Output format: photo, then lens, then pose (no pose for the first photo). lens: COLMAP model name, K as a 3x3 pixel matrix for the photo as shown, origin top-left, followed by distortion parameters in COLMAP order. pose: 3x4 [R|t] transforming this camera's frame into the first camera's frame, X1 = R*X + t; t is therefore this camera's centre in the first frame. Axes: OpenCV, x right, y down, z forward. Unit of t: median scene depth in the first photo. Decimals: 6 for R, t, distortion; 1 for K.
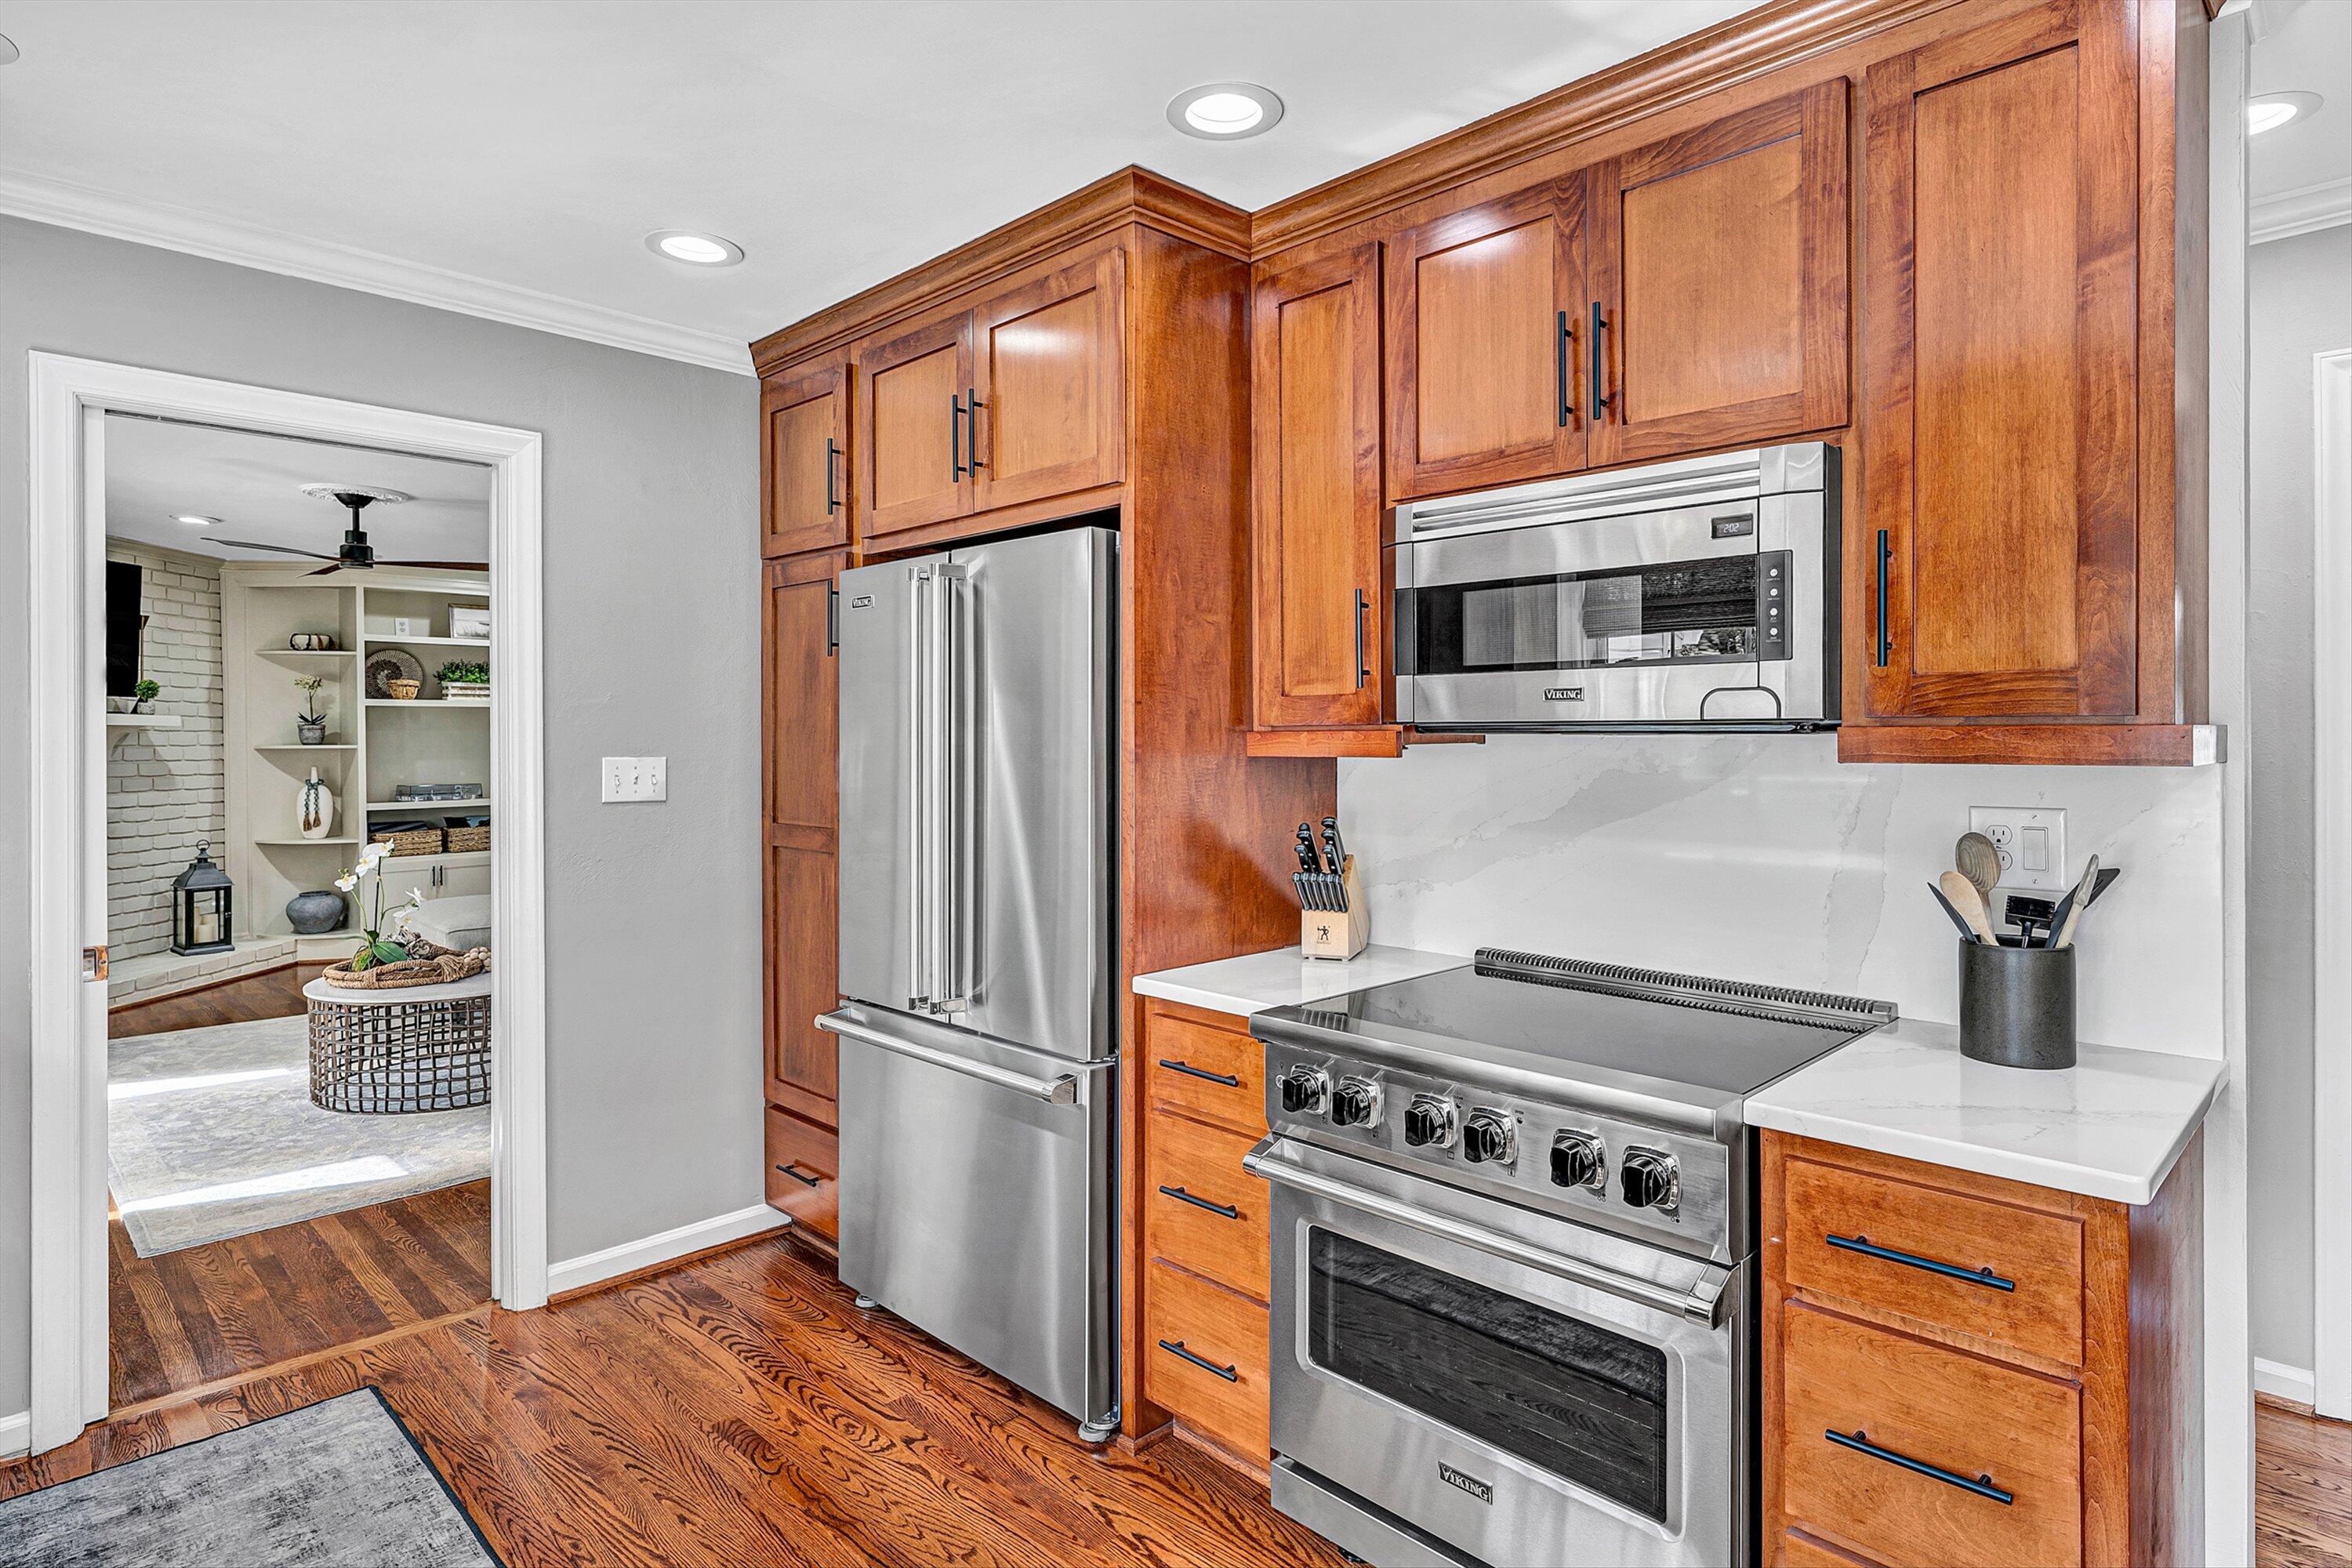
lens RADIAL K [[1253.9, 0, 1180.6], [0, 1253.9, 739.7], [0, 0, 1]] dist [0.005093, 0.000506]
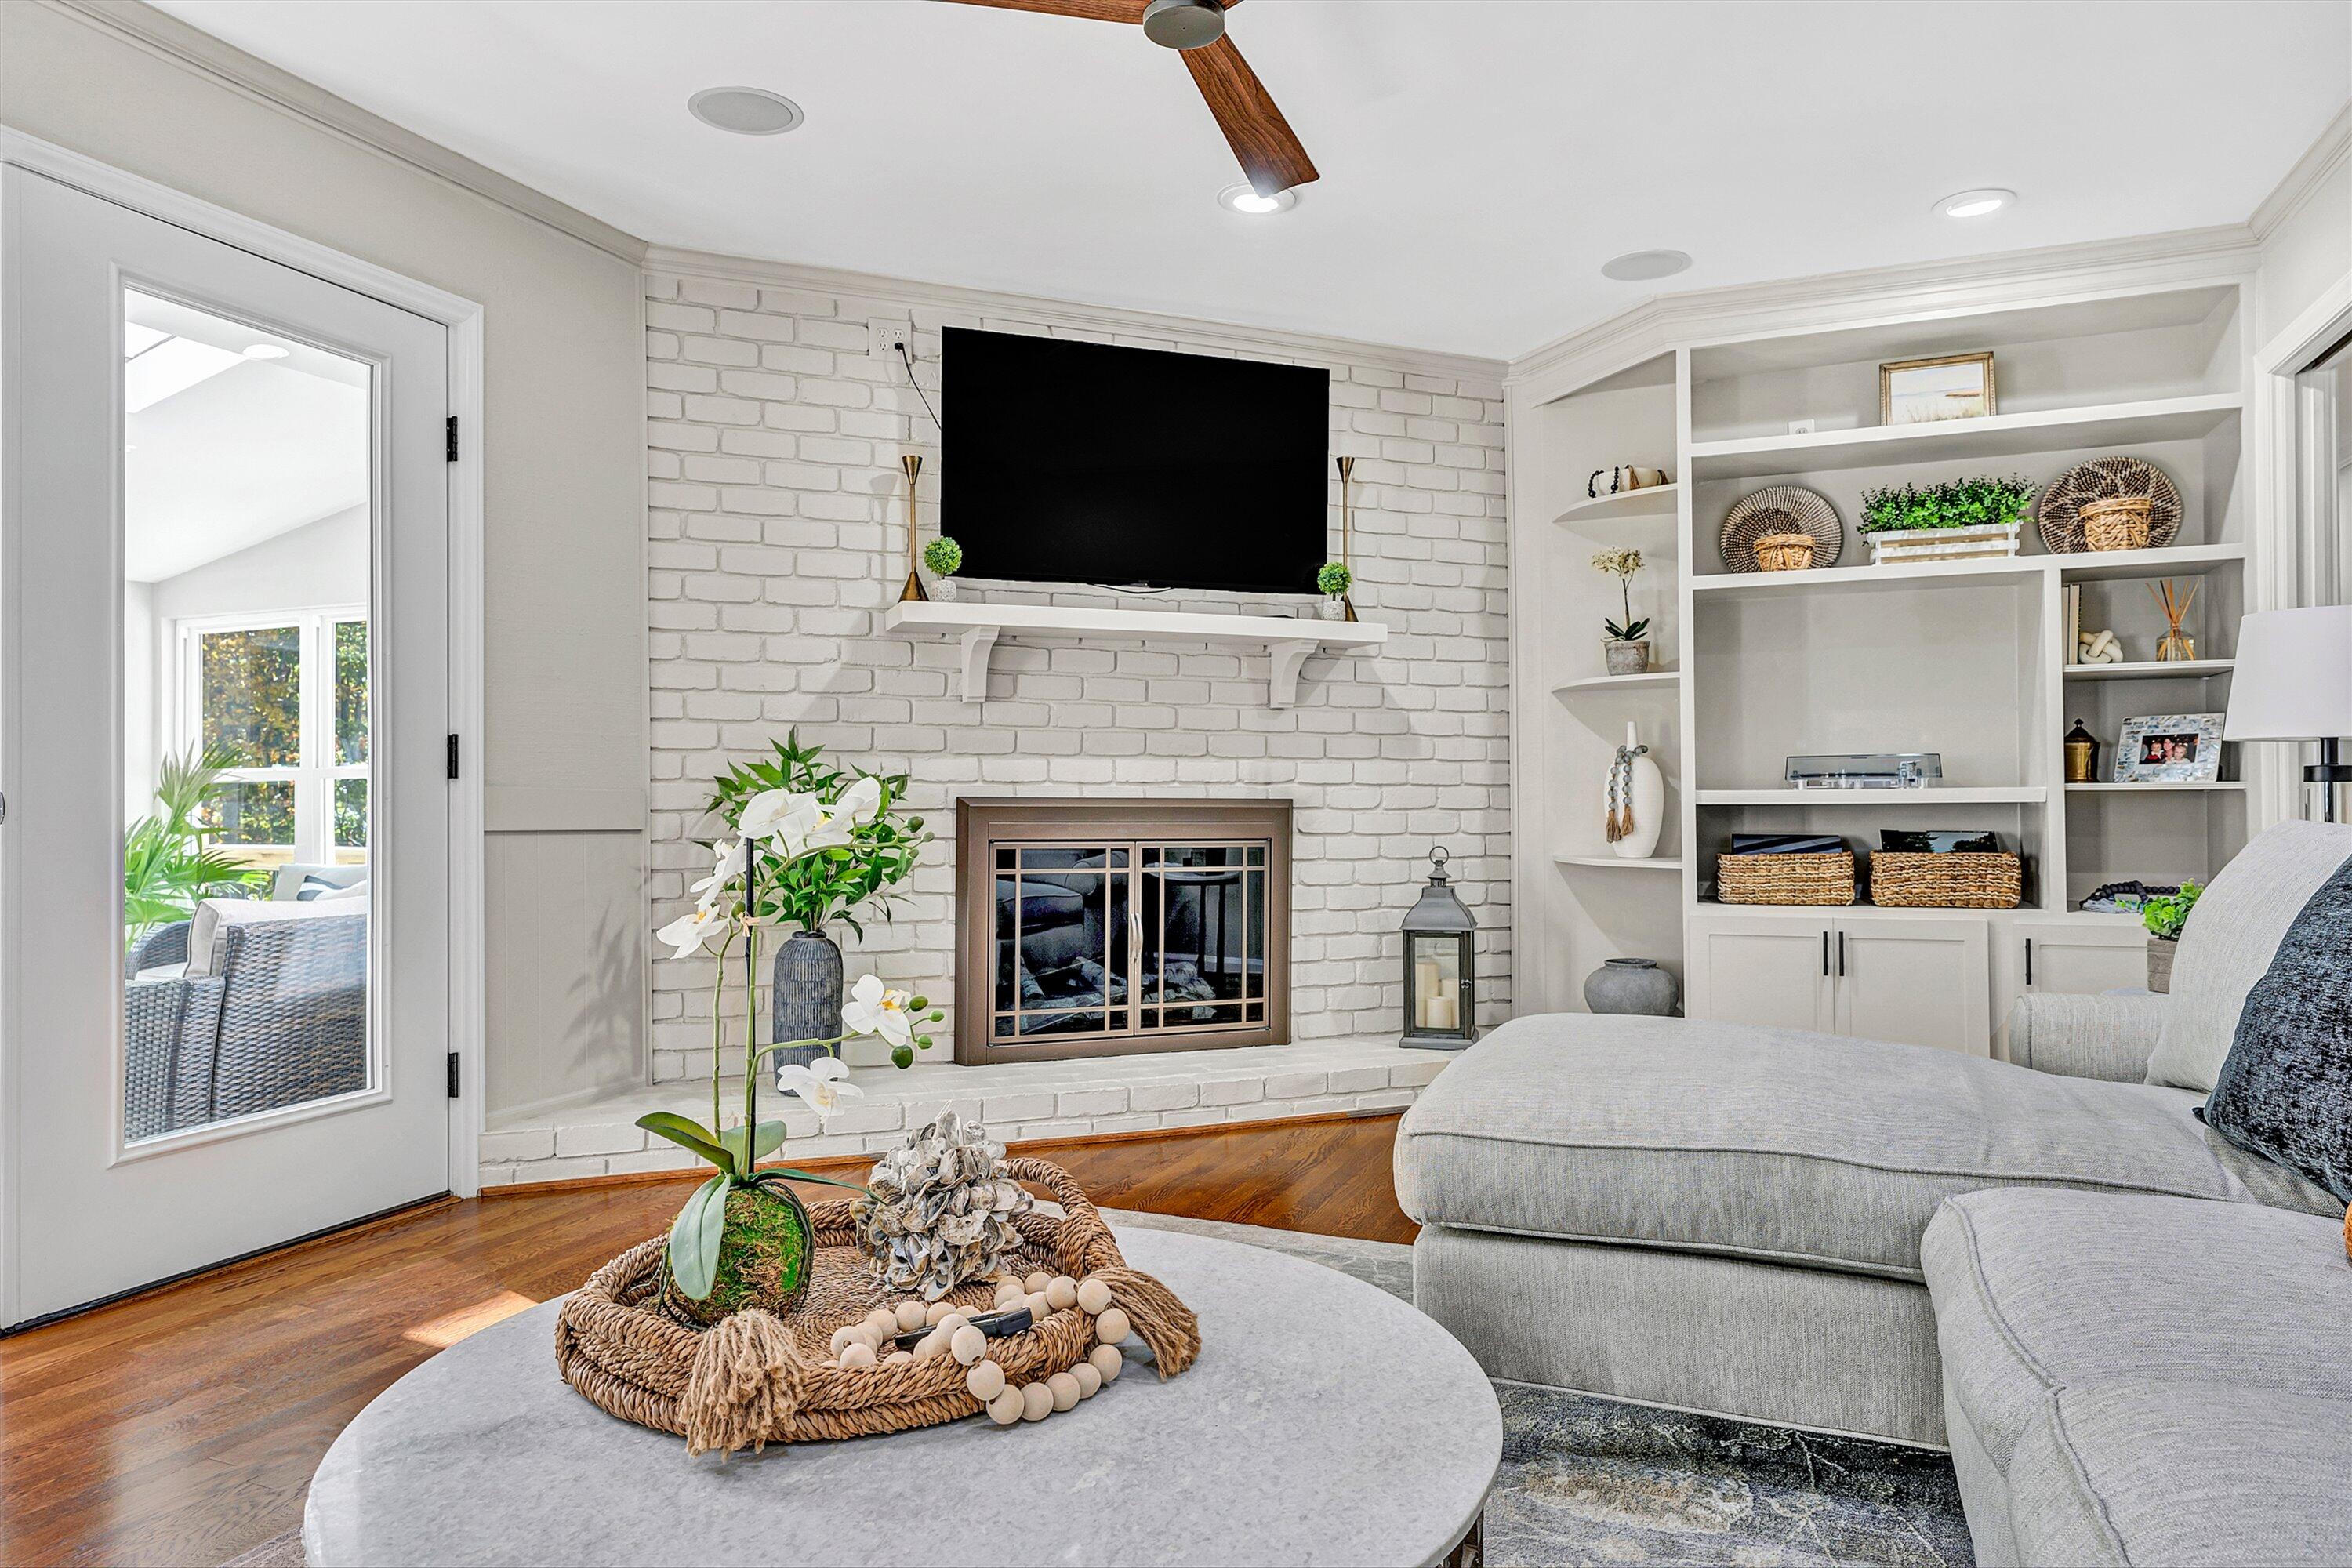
lens RADIAL K [[1453.0, 0, 1176.0], [0, 1453.0, 784.0], [0, 0, 1]] dist [0.002114, -0.000585]
pose [[0.380105, -0.005821, -0.924925, -0.609587], [-0.000055, 0.999980, -0.006316, 0.157598], [0.924944, 0.002451, 0.380097, 1.808413]]
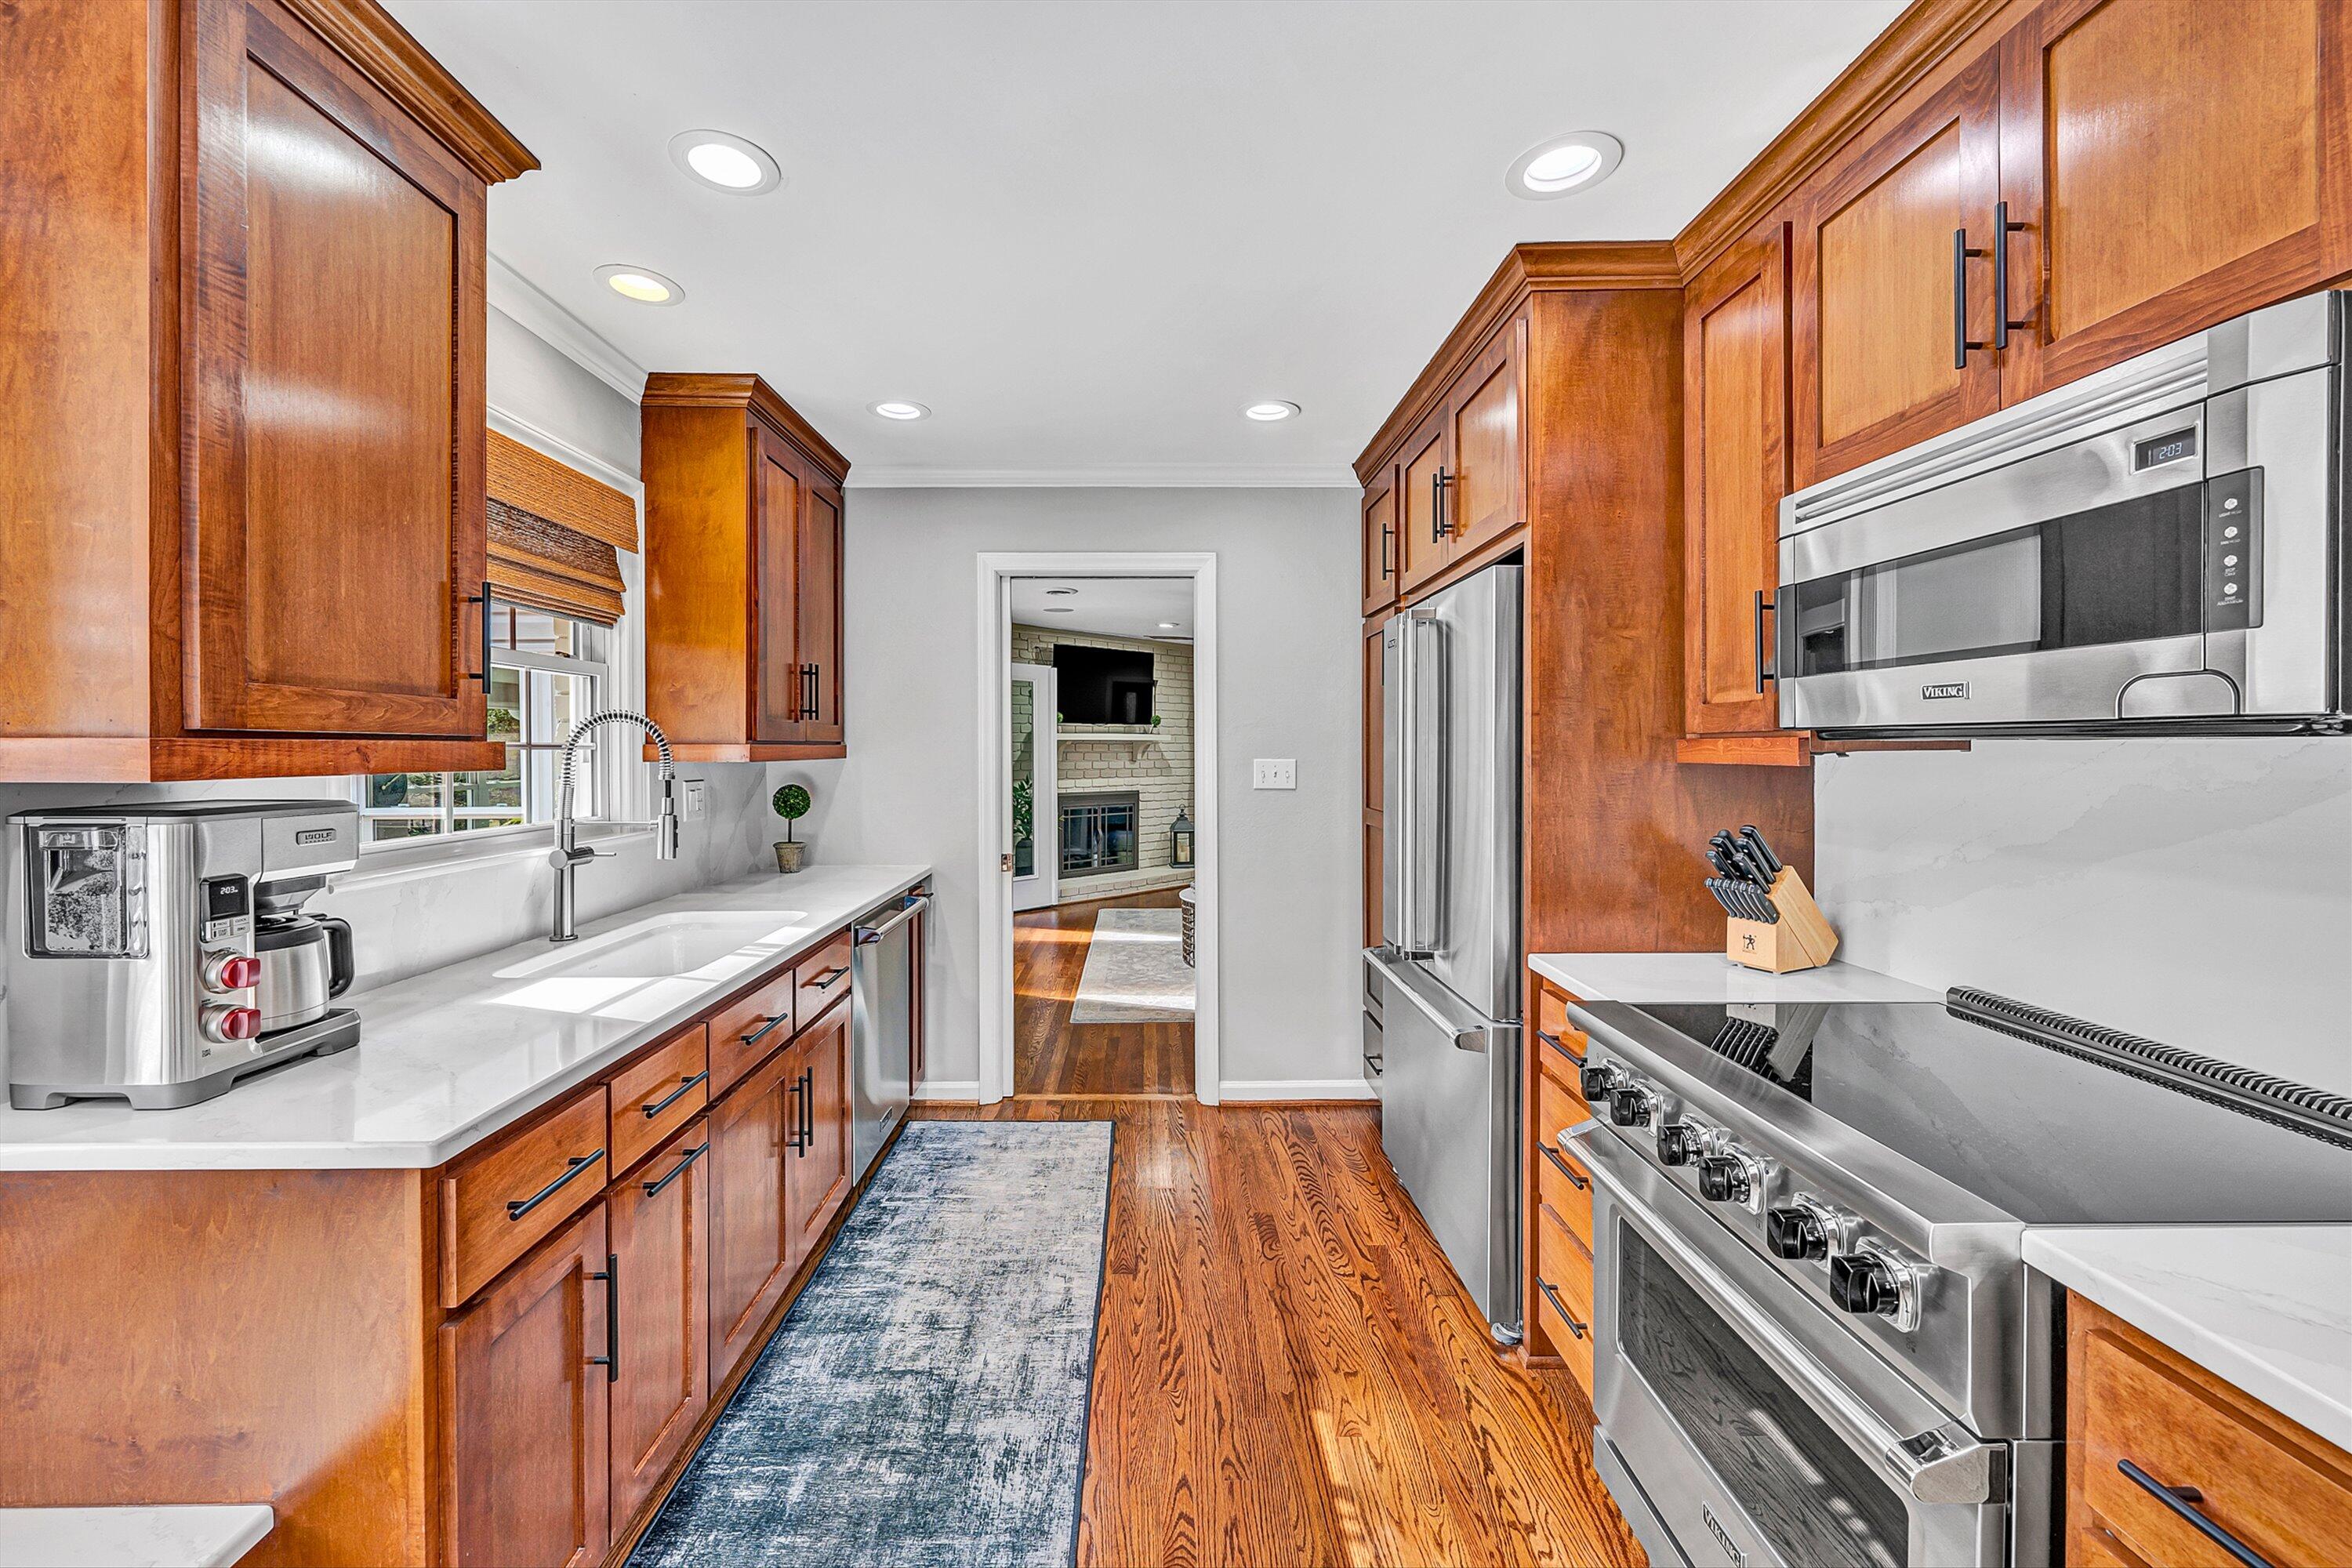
lens RADIAL K [[912.0, 0, 1153.3], [0, 912.0, 757.4], [0, 0, 1]] dist [-0.001481, -0.000265]
pose [[0.710296, 0.007621, -0.703862, 0.282808], [-0.000867, 0.999950, 0.009952, 0.001602], [0.703903, -0.006459, 0.710267, 0.157493]]
